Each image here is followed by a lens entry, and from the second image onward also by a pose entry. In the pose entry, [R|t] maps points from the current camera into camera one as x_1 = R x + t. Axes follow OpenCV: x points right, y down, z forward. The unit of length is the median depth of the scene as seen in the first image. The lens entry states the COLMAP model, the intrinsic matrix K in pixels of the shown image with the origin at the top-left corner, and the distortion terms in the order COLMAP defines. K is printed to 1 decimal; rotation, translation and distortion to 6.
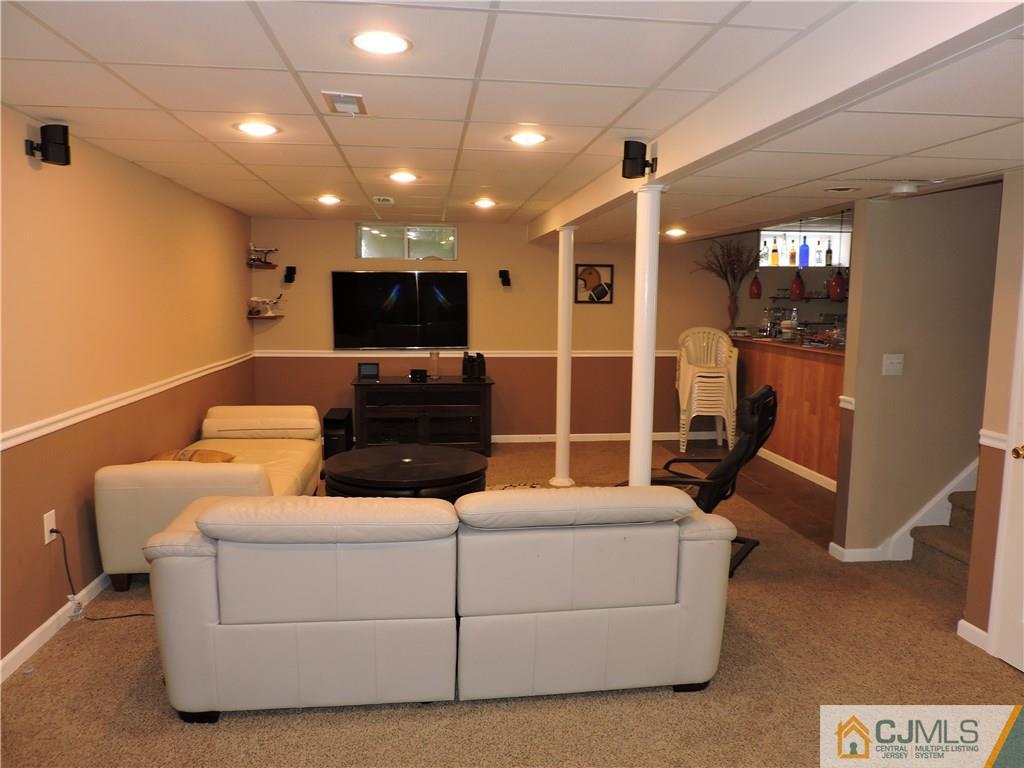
lens RADIAL K [[728.6, 0, 513.7], [0, 728.6, 386.9], [0, 0, 1]] dist [-0.019489, 0.009626]
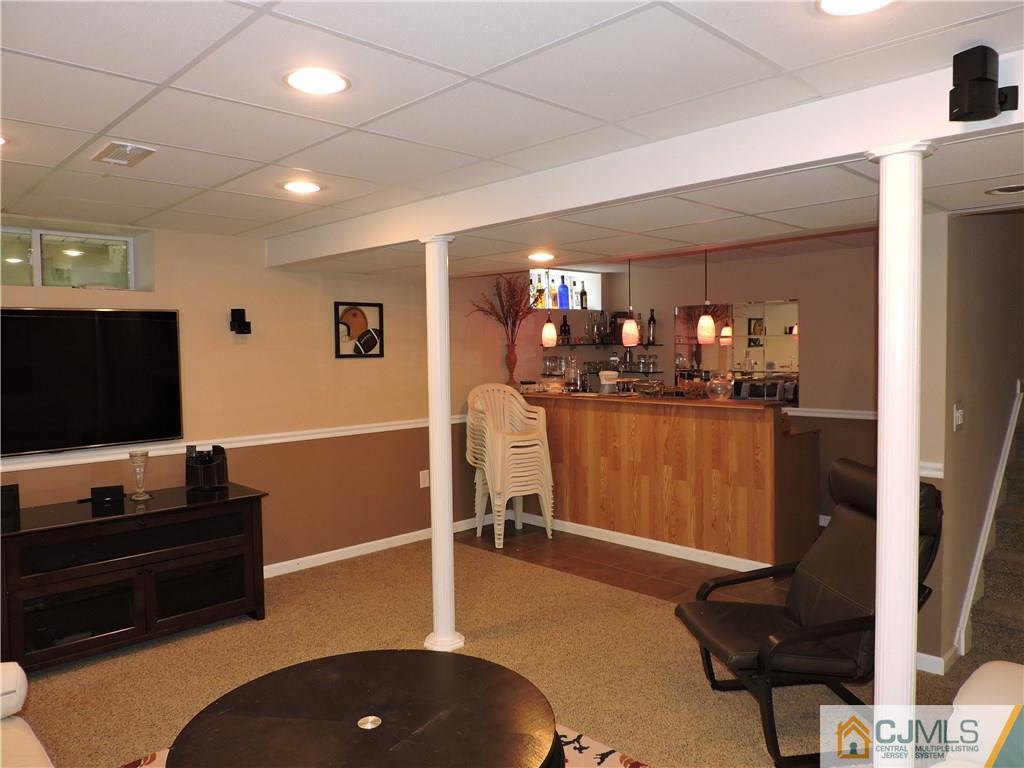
lens RADIAL K [[728.6, 0, 515.9], [0, 728.6, 386.8], [0, 0, 1]] dist [-0.020041, 0.003726]
pose [[0.794941, -0.051967, 0.604456, -0.198064], [0.094752, 0.994733, -0.039091, -0.045035], [-0.599241, 0.088349, 0.795679, 0.353446]]
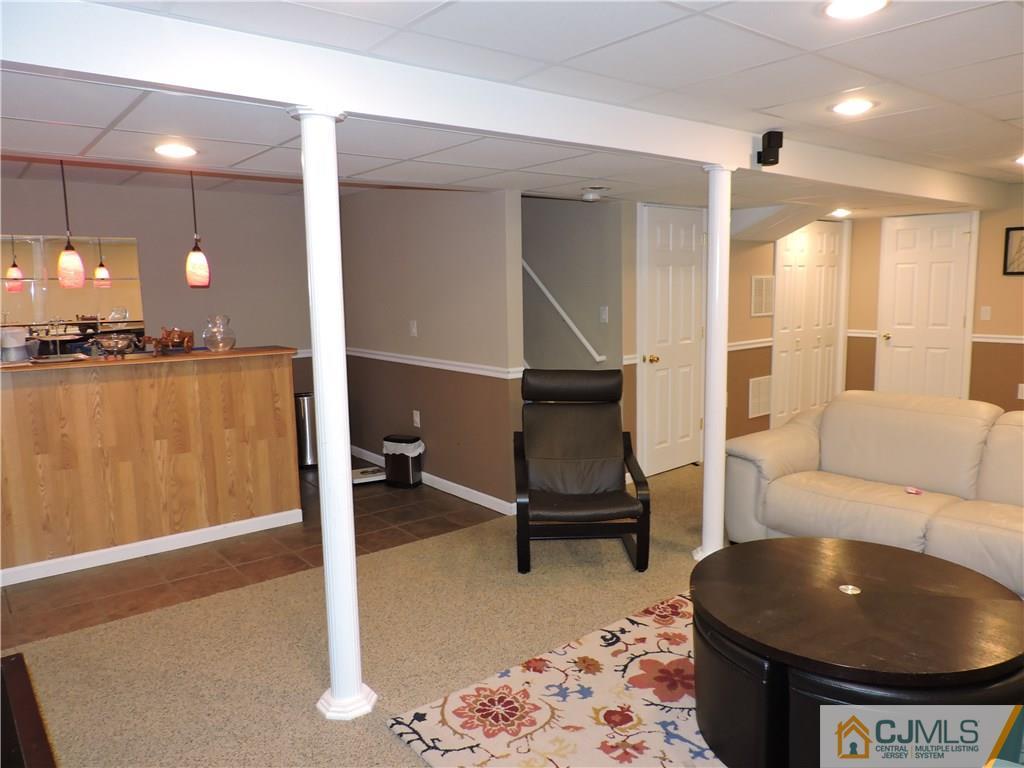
lens RADIAL K [[728.6, 0, 515.9], [0, 728.6, 386.8], [0, 0, 1]] dist [-0.020041, 0.003726]
pose [[-0.524706, -0.116389, 0.843290, -0.264561], [0.113968, 0.972088, 0.205078, -0.104571], [-0.843620, 0.203713, -0.496795, 0.863897]]
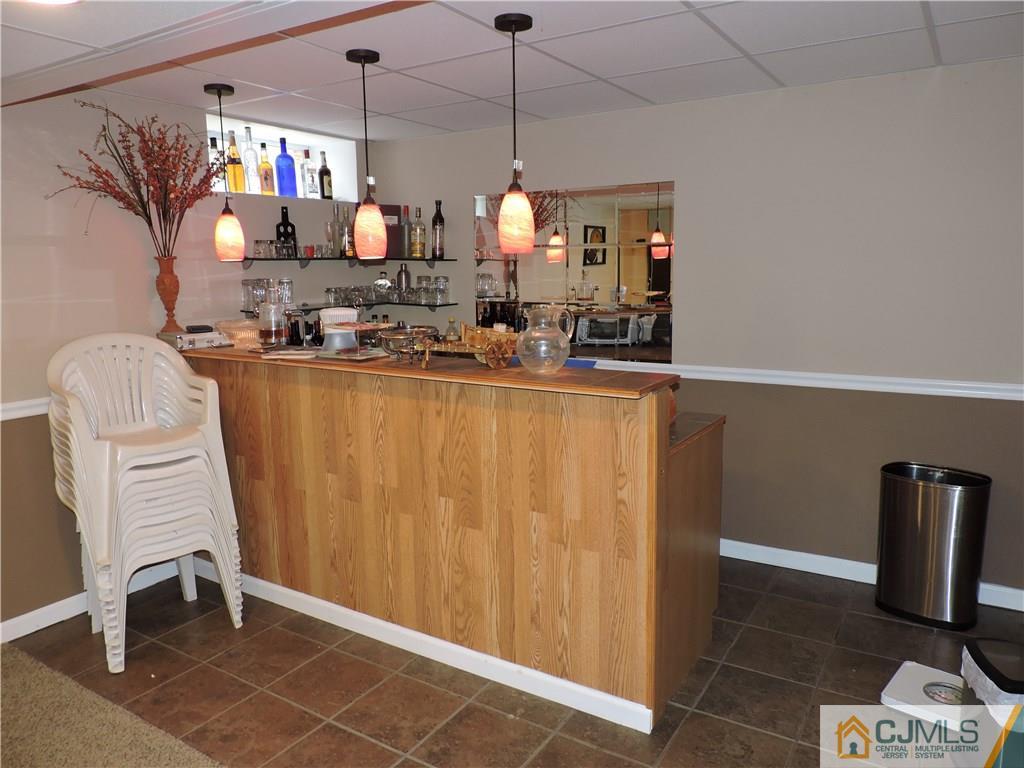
lens RADIAL K [[728.6, 0, 515.9], [0, 728.6, 386.8], [0, 0, 1]] dist [-0.020041, 0.003726]
pose [[0.636467, -0.141277, 0.758255, 0.096376], [0.110566, 0.989640, 0.091581, -0.065218], [-0.763338, 0.025549, 0.645494, 0.572700]]
